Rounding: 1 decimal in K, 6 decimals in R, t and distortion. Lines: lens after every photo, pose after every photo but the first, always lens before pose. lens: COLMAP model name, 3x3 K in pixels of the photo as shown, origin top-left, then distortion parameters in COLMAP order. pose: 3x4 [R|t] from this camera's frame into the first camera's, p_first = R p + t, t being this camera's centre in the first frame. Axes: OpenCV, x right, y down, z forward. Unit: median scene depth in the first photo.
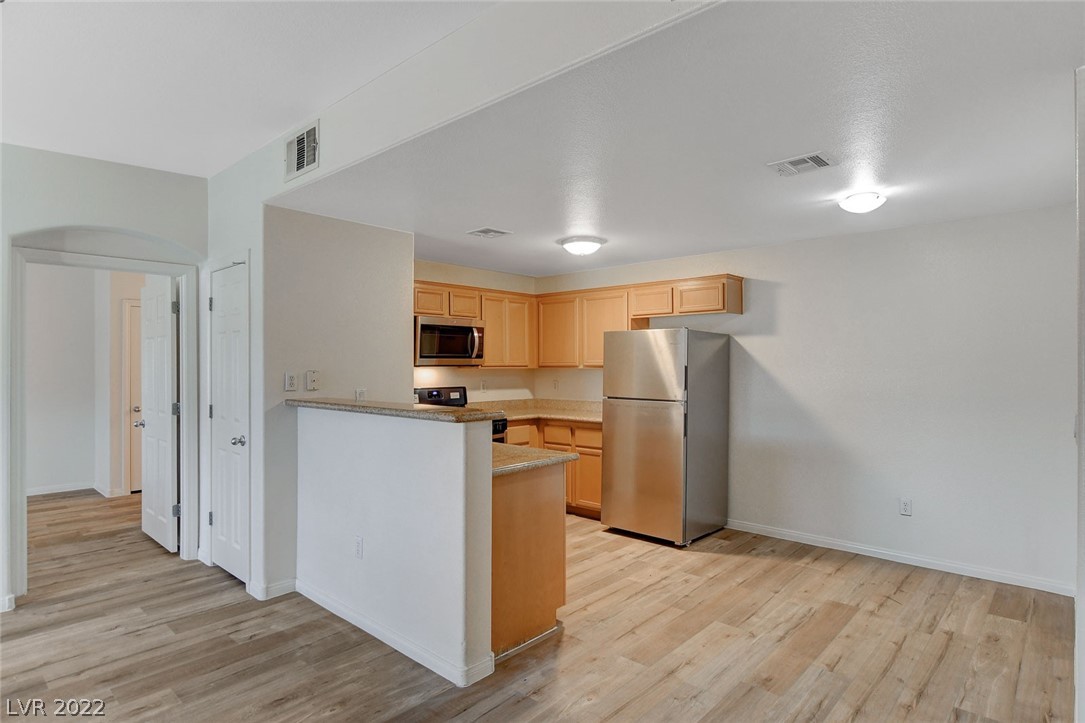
lens RADIAL K [[581.5, 0, 538.1], [0, 581.5, 362.7], [0, 0, 1]] dist [-0.003242, 0.000398]
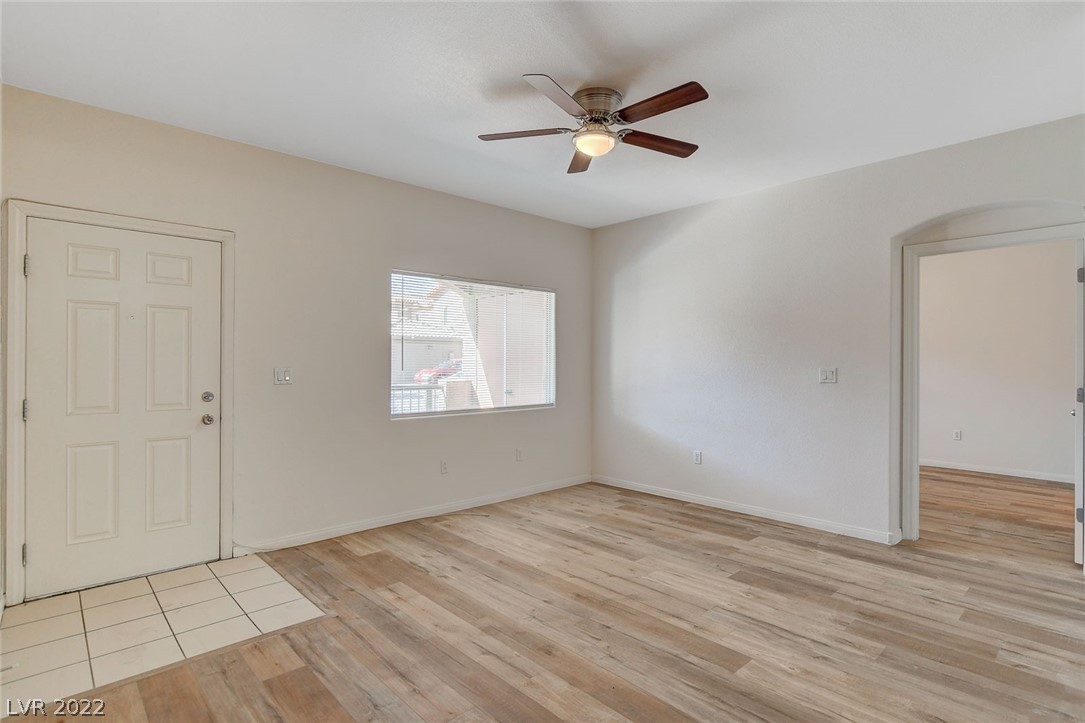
lens RADIAL K [[541.5, 0, 535.1], [0, 541.5, 362.1], [0, 0, 1]] dist [-0.007773, -0.000012]
pose [[-0.081649, 0.000598, -0.996661, 0.245337], [-0.003646, 0.999993, 0.000899, 0.037836], [0.996654, 0.003708, -0.081647, 0.300393]]
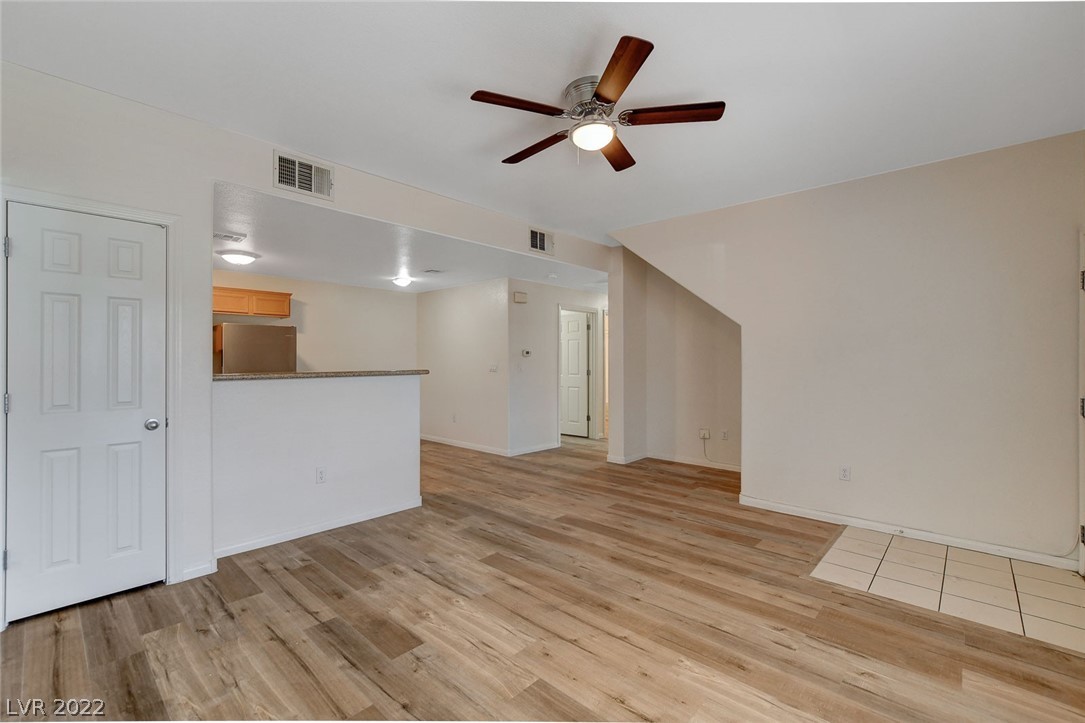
lens RADIAL K [[470.0, 0, 530.5], [0, 470.0, 358.8], [0, 0, 1]] dist [-0.010868, 0.000435]
pose [[0.013526, 0.001256, 0.999908, -1.166056], [-0.001491, 0.999998, -0.001236, 0.032764], [-0.999907, -0.001474, 0.013528, 0.396982]]
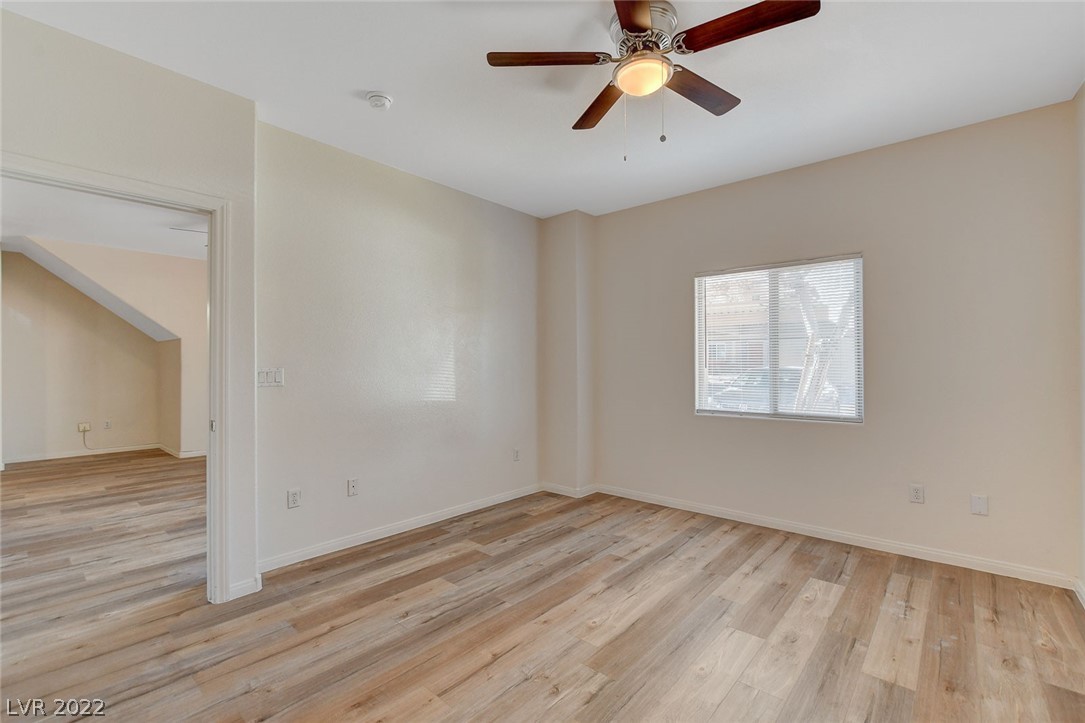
lens RADIAL K [[477.4, 0, 535.1], [0, 477.4, 362.0], [0, 0, 1]] dist [-0.017662, 0.001022]
pose [[-0.999815, 0.004315, -0.018736, -1.264878], [0.004393, 0.999982, -0.004127, 0.048298], [0.018718, -0.004209, -0.999816, 1.595236]]
